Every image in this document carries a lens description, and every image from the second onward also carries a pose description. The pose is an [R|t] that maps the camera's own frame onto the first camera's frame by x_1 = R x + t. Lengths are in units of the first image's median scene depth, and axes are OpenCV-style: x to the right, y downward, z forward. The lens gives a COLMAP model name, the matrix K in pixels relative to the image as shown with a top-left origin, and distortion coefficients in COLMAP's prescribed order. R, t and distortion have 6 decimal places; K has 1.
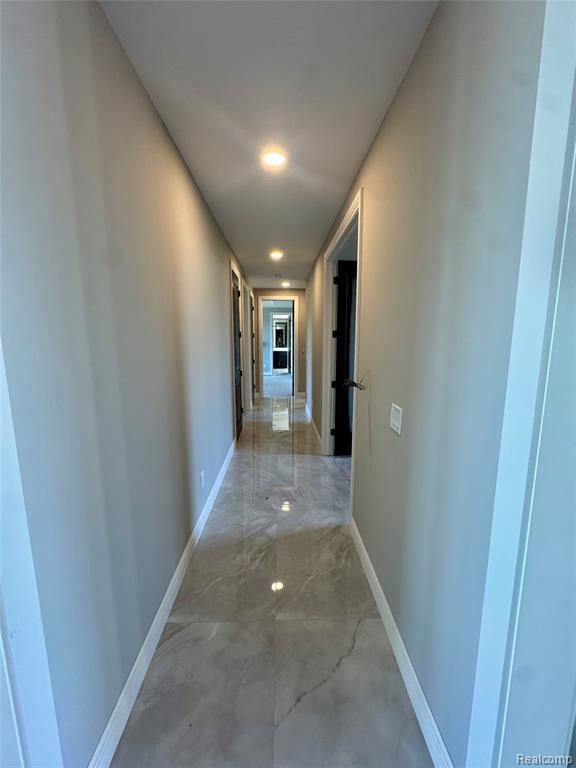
lens RADIAL K [[307.2, 0, 289.5], [0, 307.2, 382.2], [0, 0, 1]] dist [-0.002176, -0.000118]
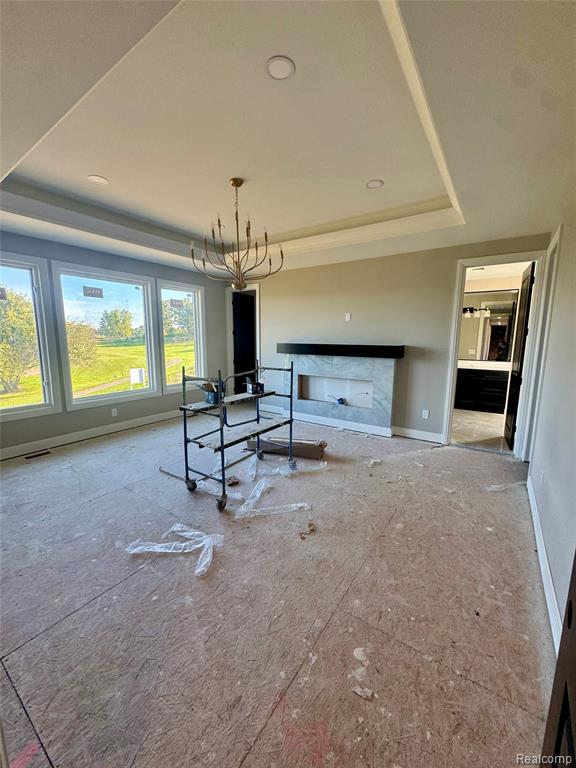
lens RADIAL K [[307.2, 0, 289.5], [0, 307.2, 382.2], [0, 0, 1]] dist [-0.002176, -0.000118]
pose [[0.805265, 0.098232, -0.584722, -0.001911], [-0.101393, 0.994468, 0.027434, -0.070445], [0.584182, 0.037195, 0.810770, 0.530154]]
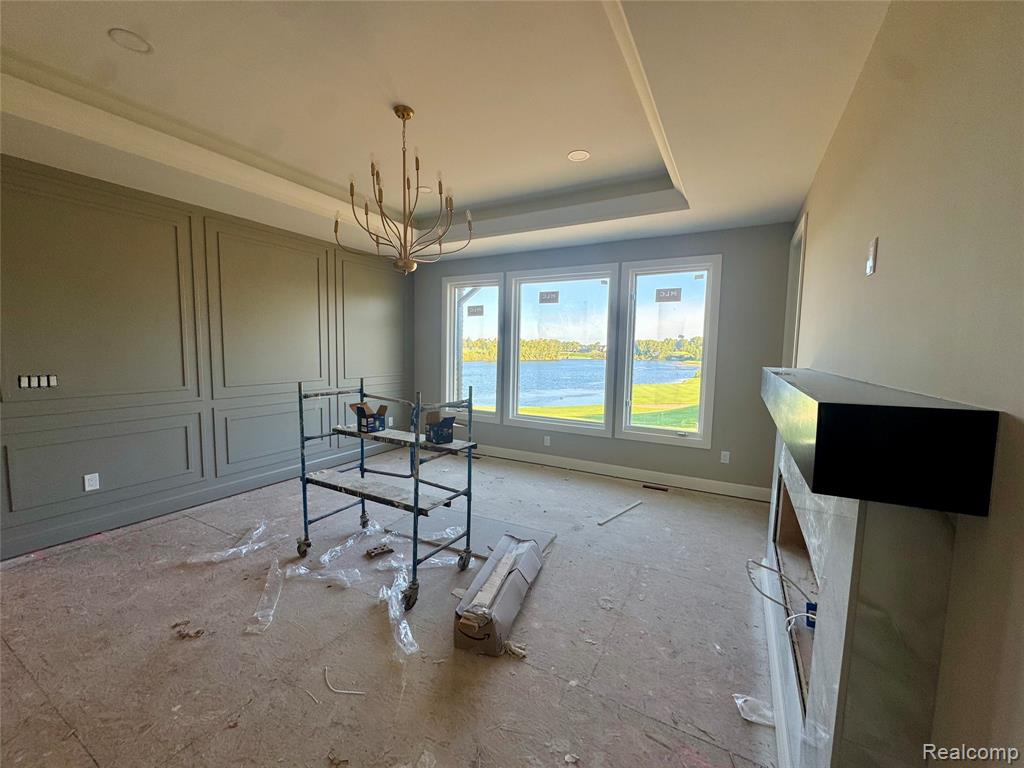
lens RADIAL K [[410.4, 0, 512.0], [0, 410.4, 384.0], [0, 0, 1]] dist [-0.001712, 0.000242]
pose [[-0.520280, 0.071430, -0.851003, -0.025683], [-0.142879, 0.975170, 0.169204, -0.114903], [0.841958, 0.209624, -0.497156, 0.831599]]
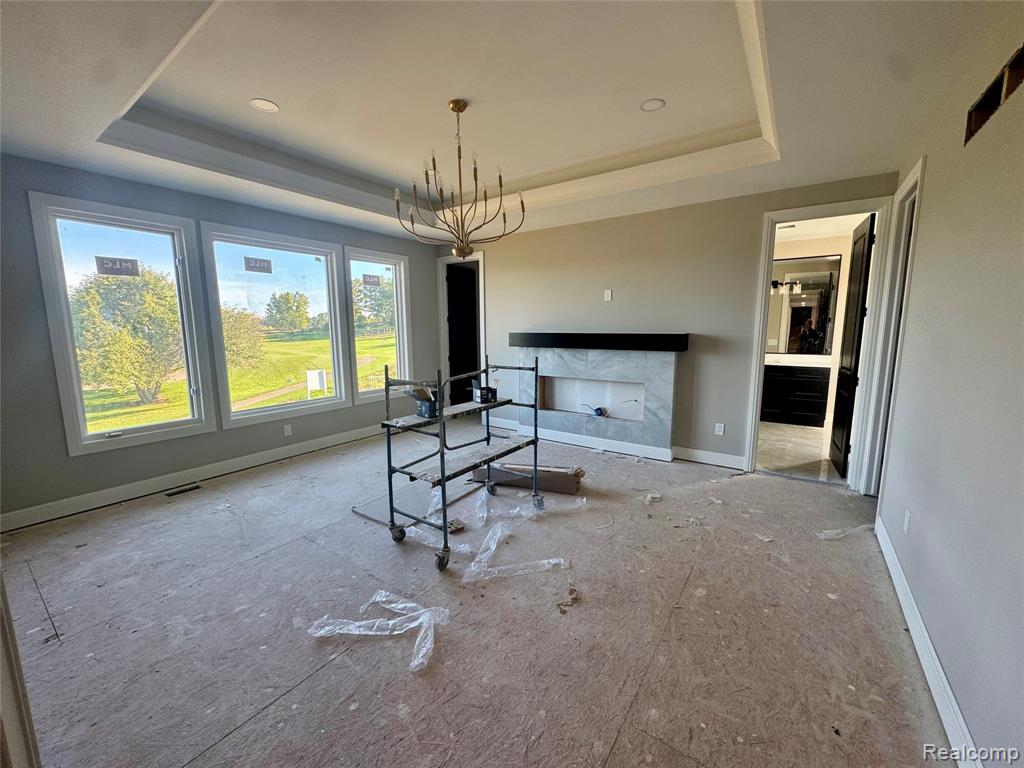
lens RADIAL K [[409.6, 0, 512.9], [0, 409.6, 383.5], [0, 0, 1]] dist [-0.002176, -0.000118]
pose [[0.799335, 0.086035, -0.594694, -0.015980], [-0.091177, 0.995603, 0.021483, -0.069196], [0.593928, 0.037050, 0.803665, 0.534993]]
